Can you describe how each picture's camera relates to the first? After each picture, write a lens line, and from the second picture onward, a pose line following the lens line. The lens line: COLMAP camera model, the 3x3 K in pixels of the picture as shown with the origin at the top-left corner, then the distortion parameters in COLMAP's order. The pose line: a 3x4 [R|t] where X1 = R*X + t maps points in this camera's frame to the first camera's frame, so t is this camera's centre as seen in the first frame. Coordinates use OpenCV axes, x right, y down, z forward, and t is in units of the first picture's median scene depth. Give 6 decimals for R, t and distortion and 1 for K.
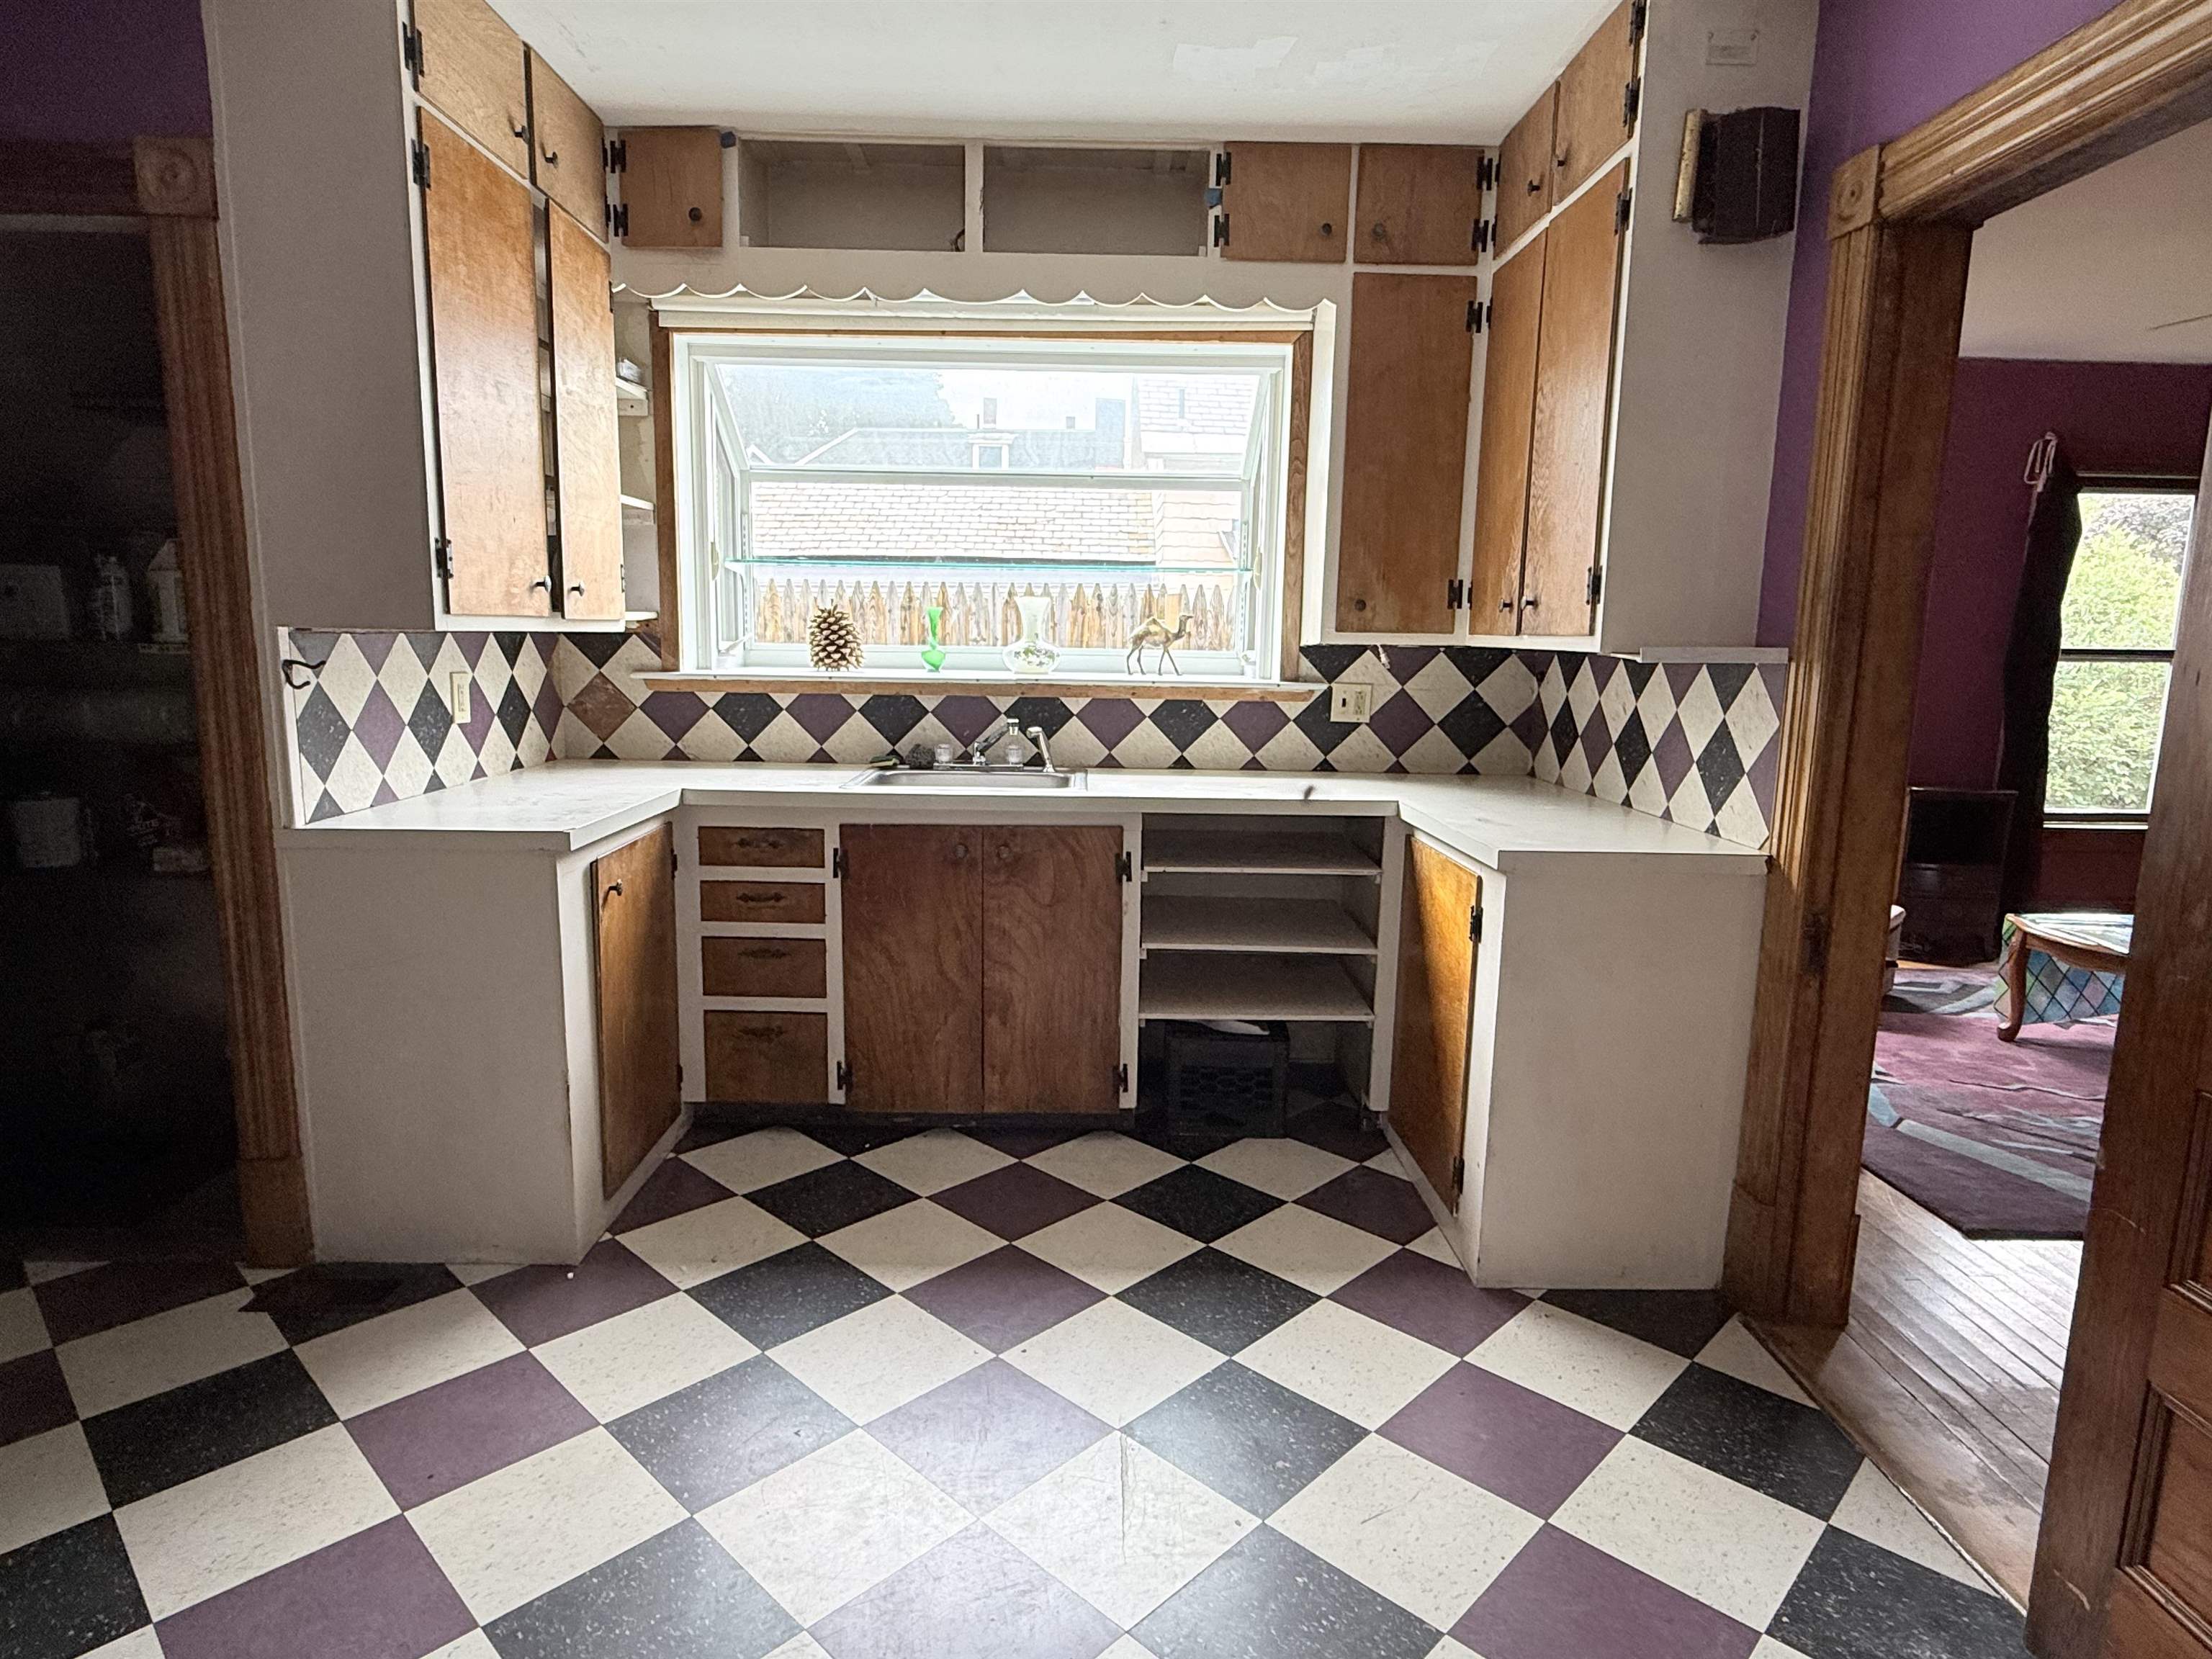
lens RADIAL K [[1255.2, 0, 1101.4], [0, 1255.2, 833.0], [0, 0, 1]] dist [-0.002157, 0.000098]
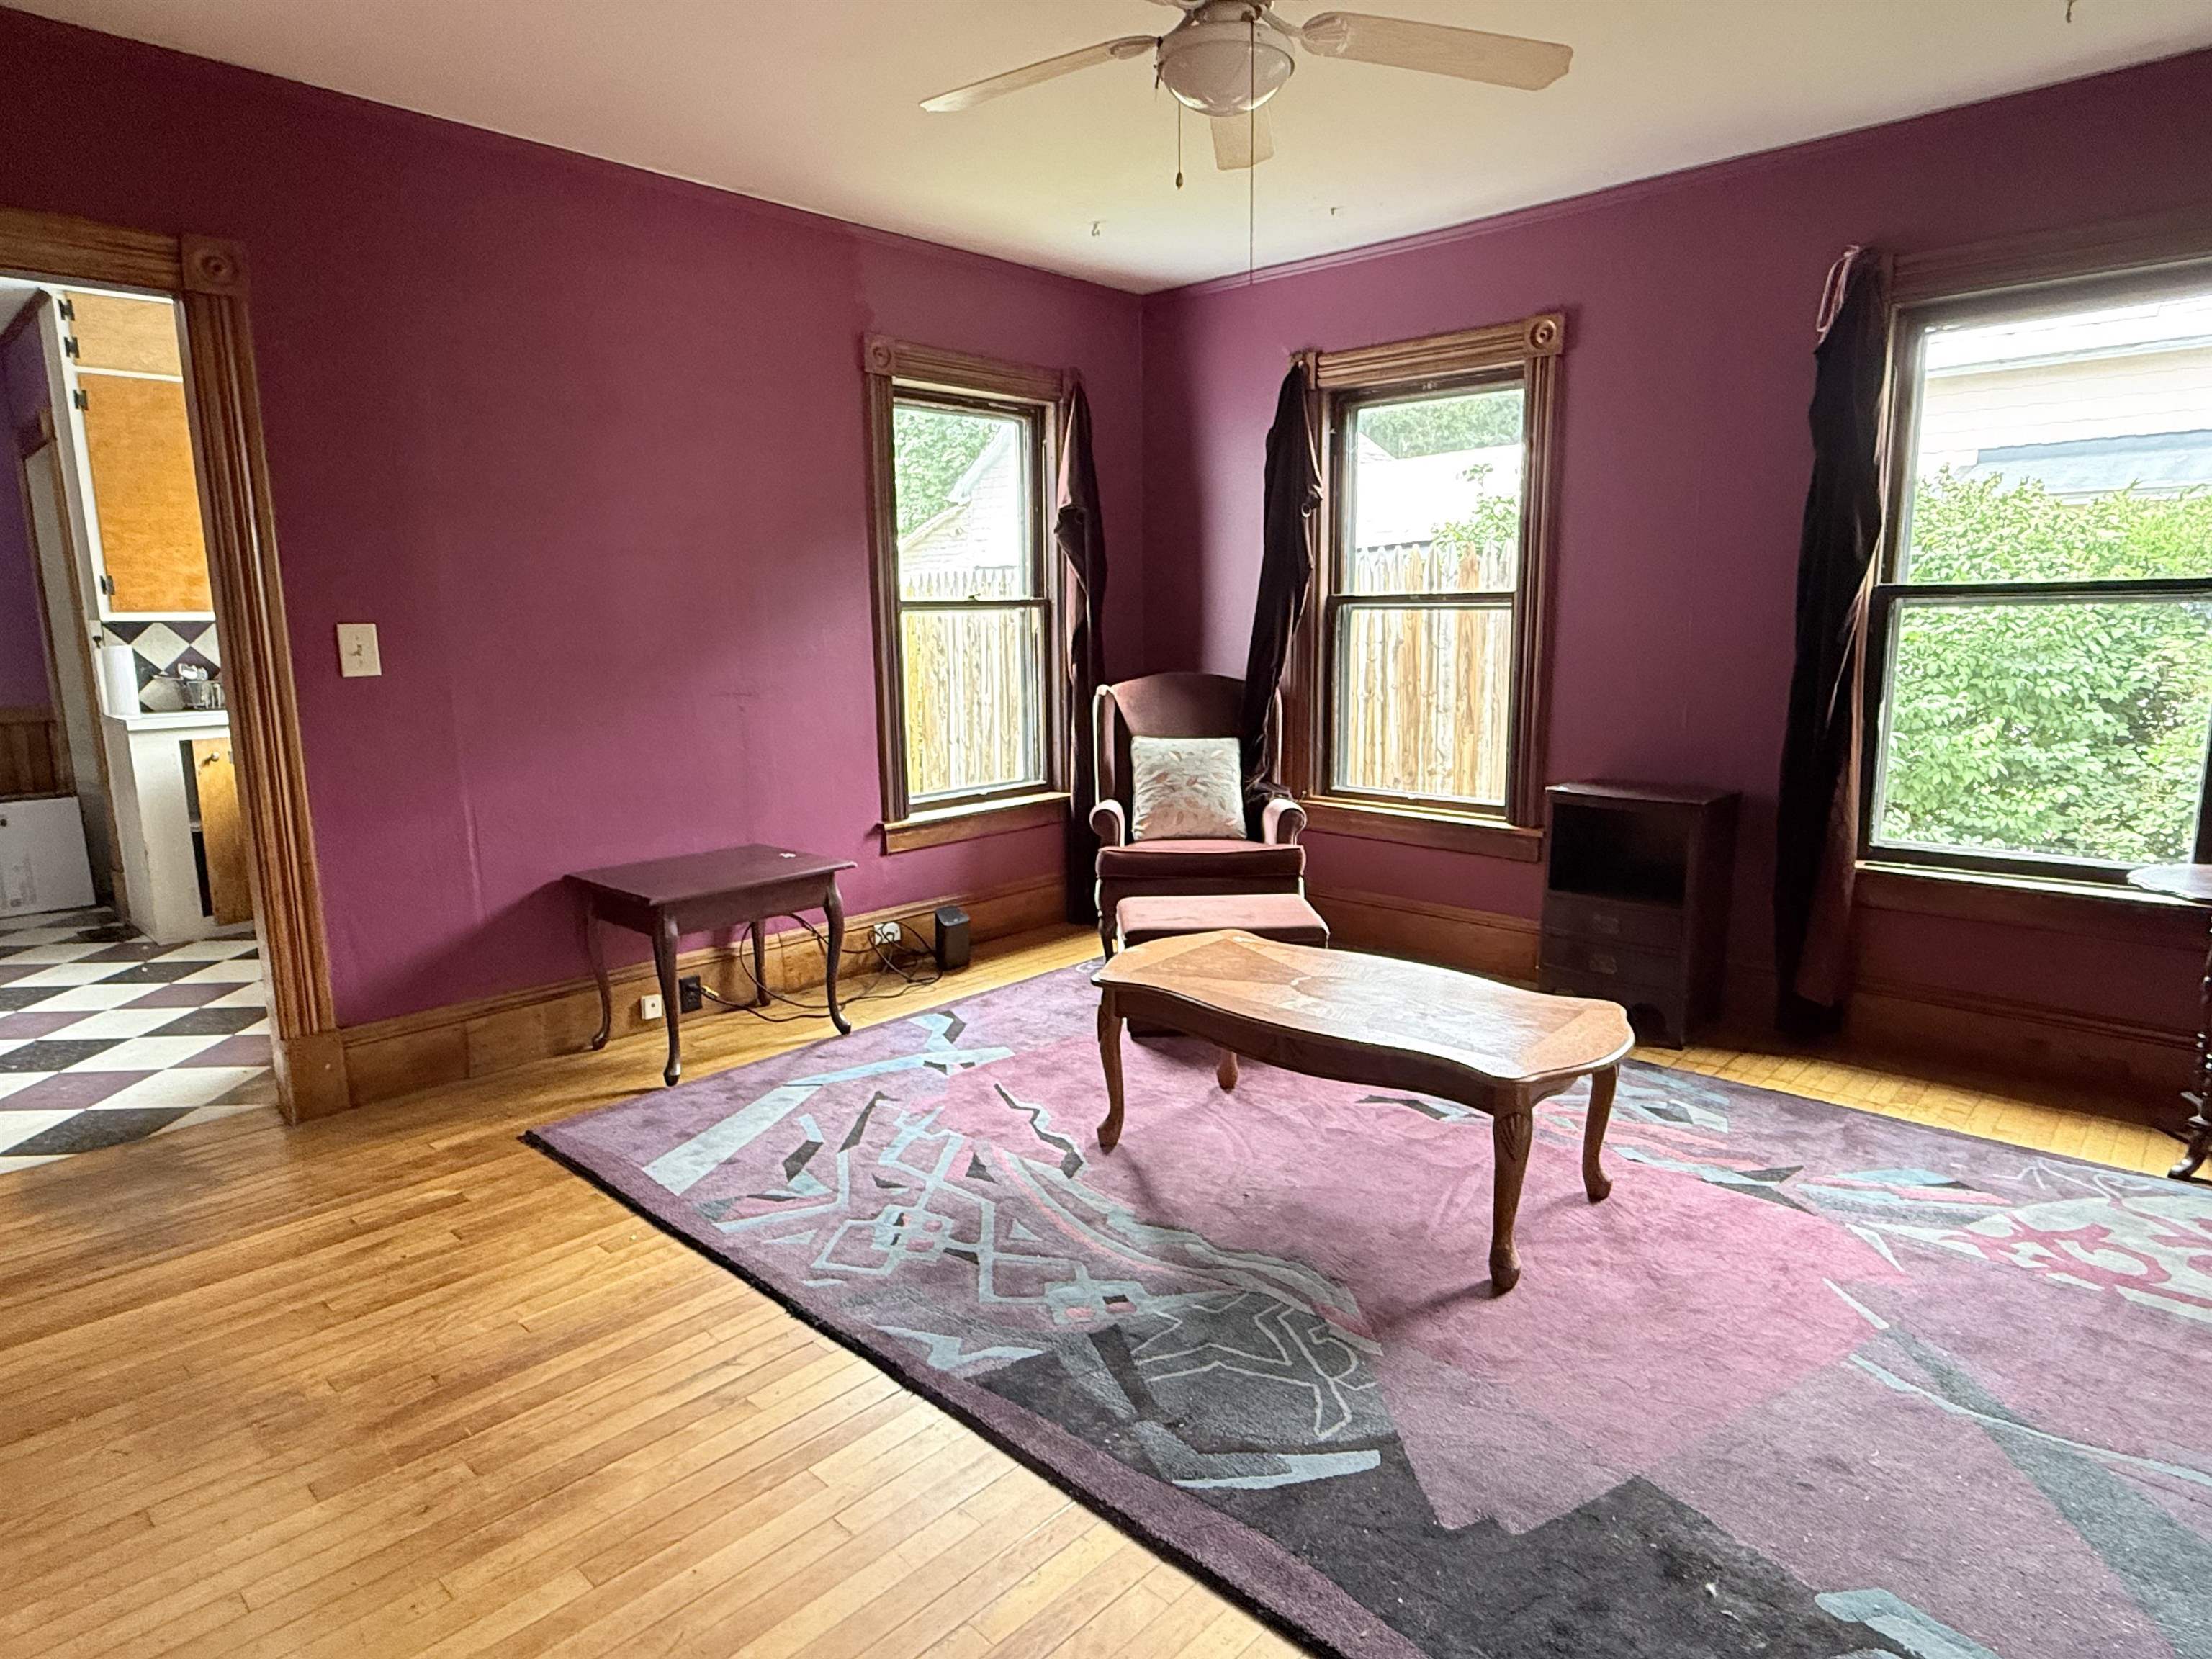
lens RADIAL K [[1255.2, 0, 1101.4], [0, 1255.2, 833.0], [0, 0, 1]] dist [-0.002157, 0.000098]
pose [[0.719839, 0.096508, -0.687399, 1.549886], [-0.087216, 0.995015, 0.048365, -0.041972], [0.688640, 0.025137, 0.724668, 0.475567]]
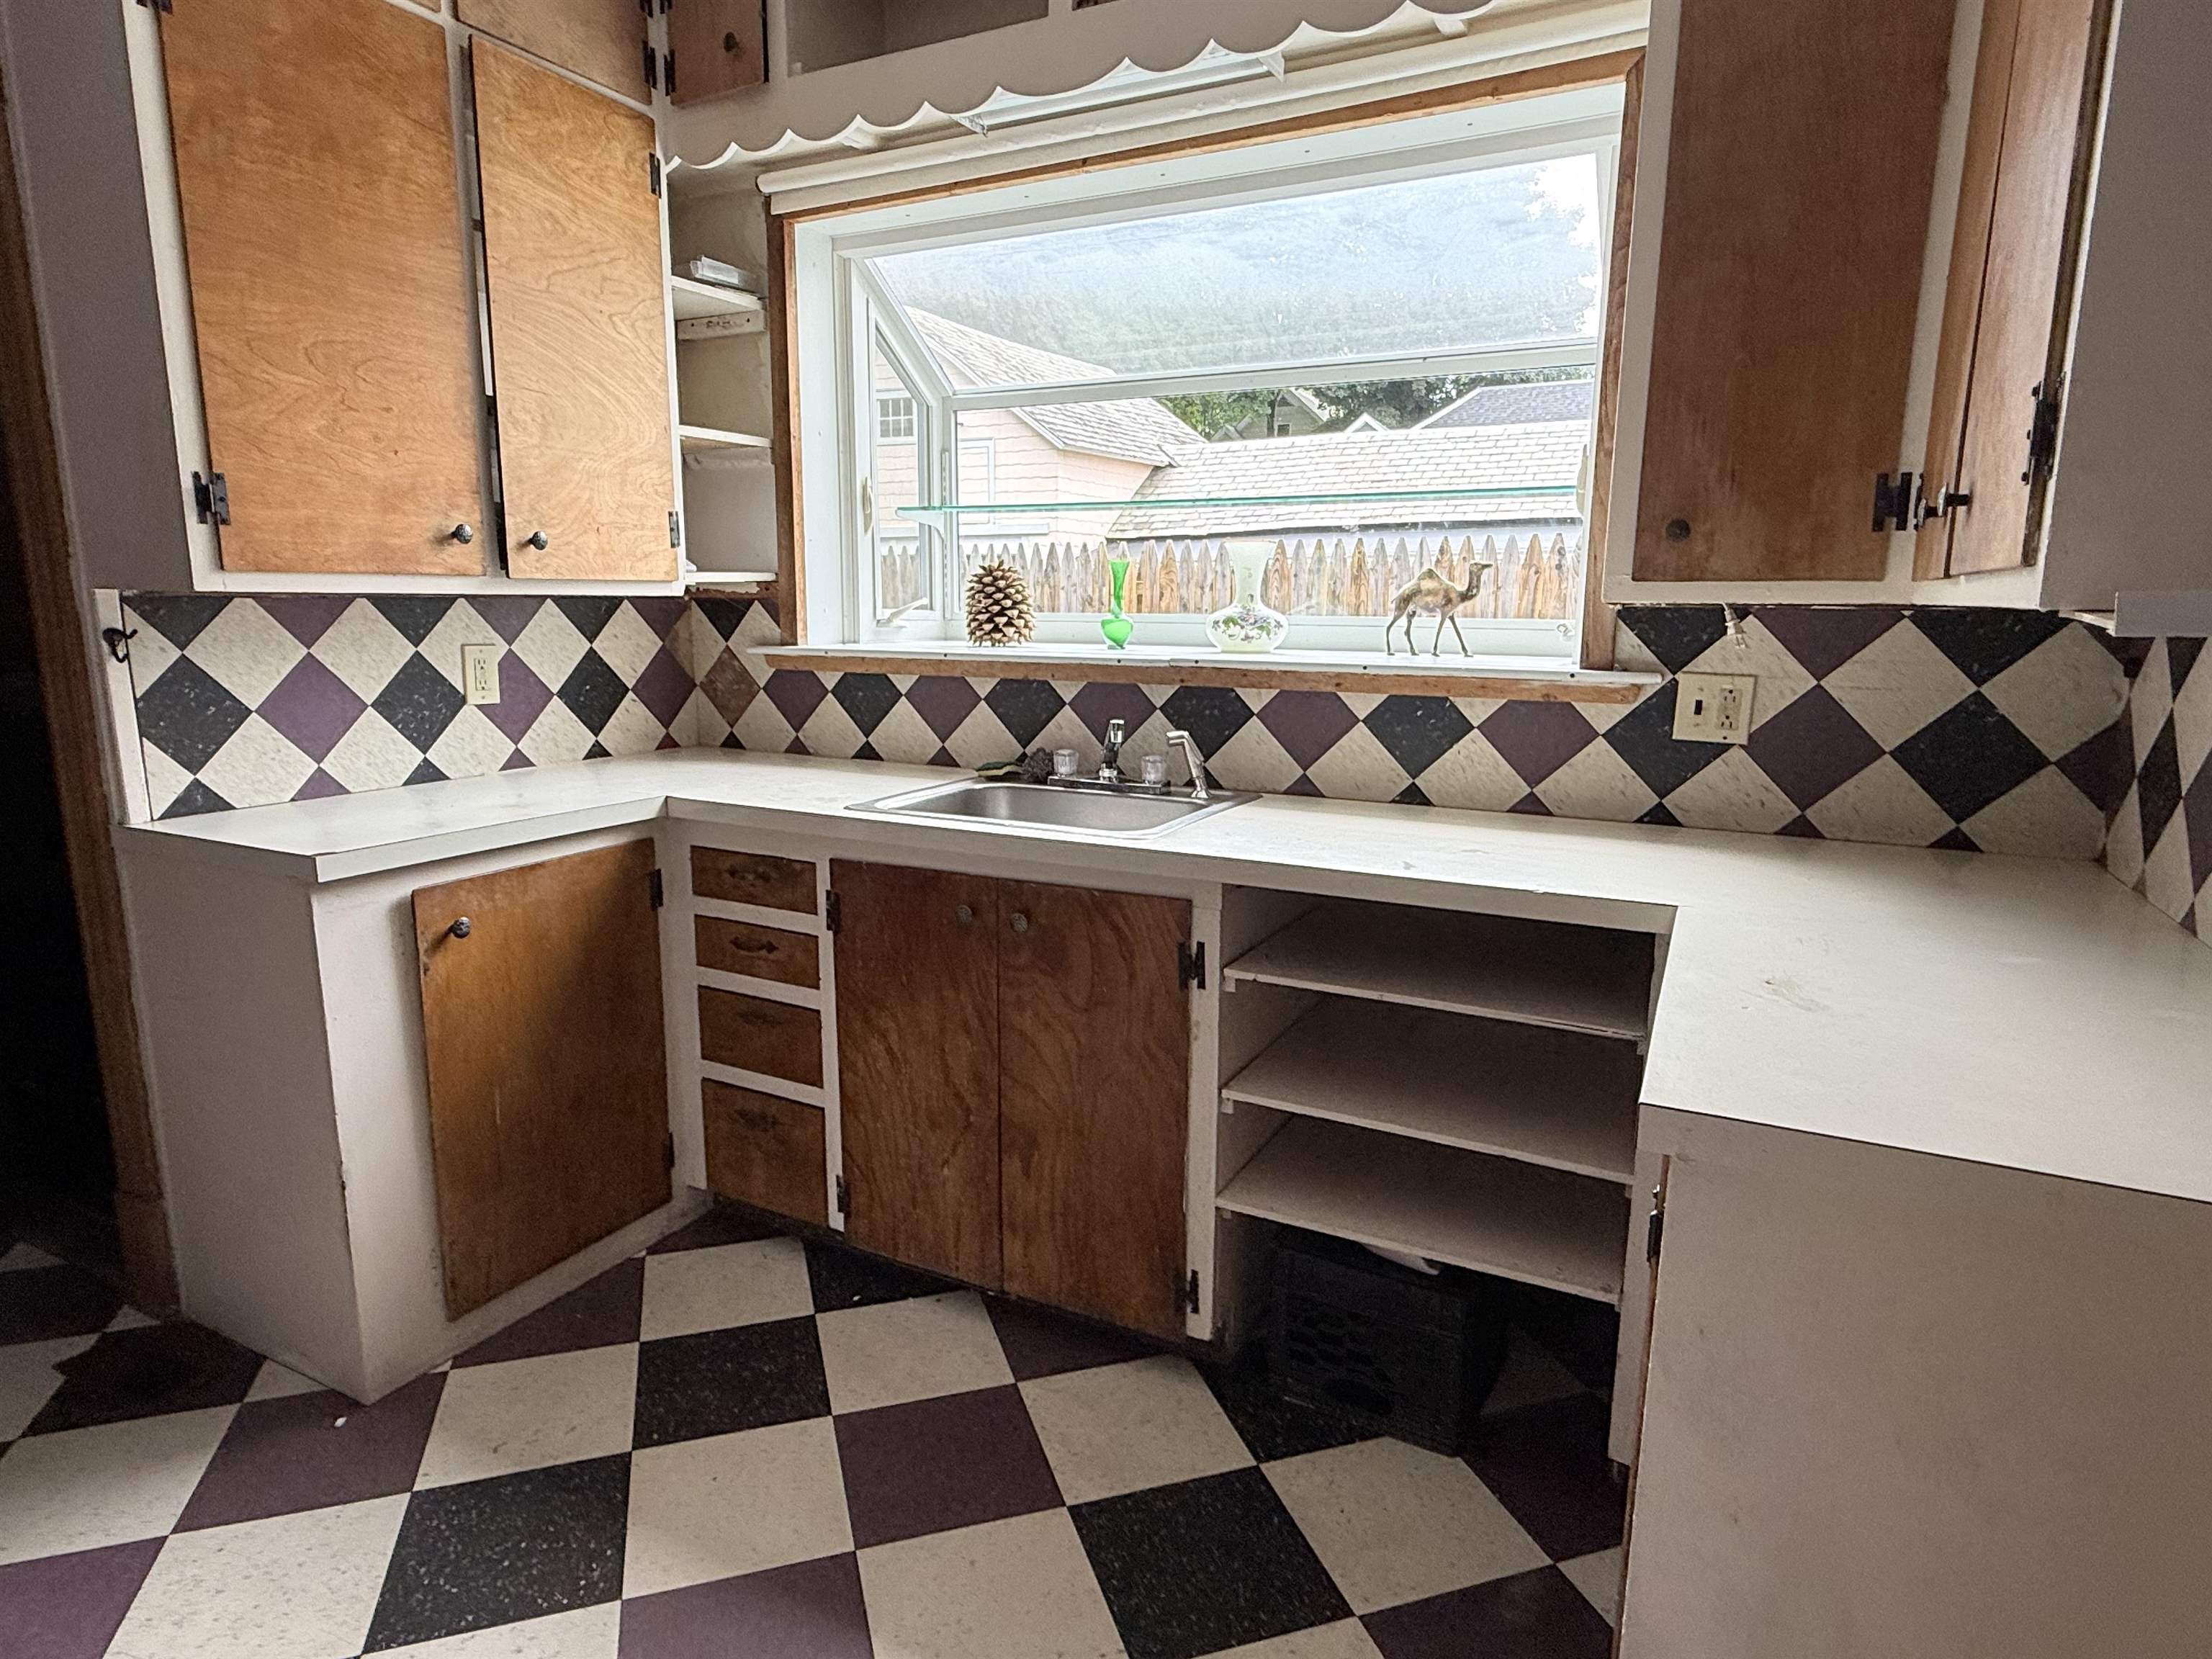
lens RADIAL K [[1255.2, 0, 1101.4], [0, 1255.2, 833.0], [0, 0, 1]] dist [-0.002157, 0.000098]
pose [[0.879809, 0.076613, -0.469113, 0.259016], [-0.067646, 0.997061, 0.035967, -0.056297], [0.470490, 0.000090, 0.882406, 0.421168]]
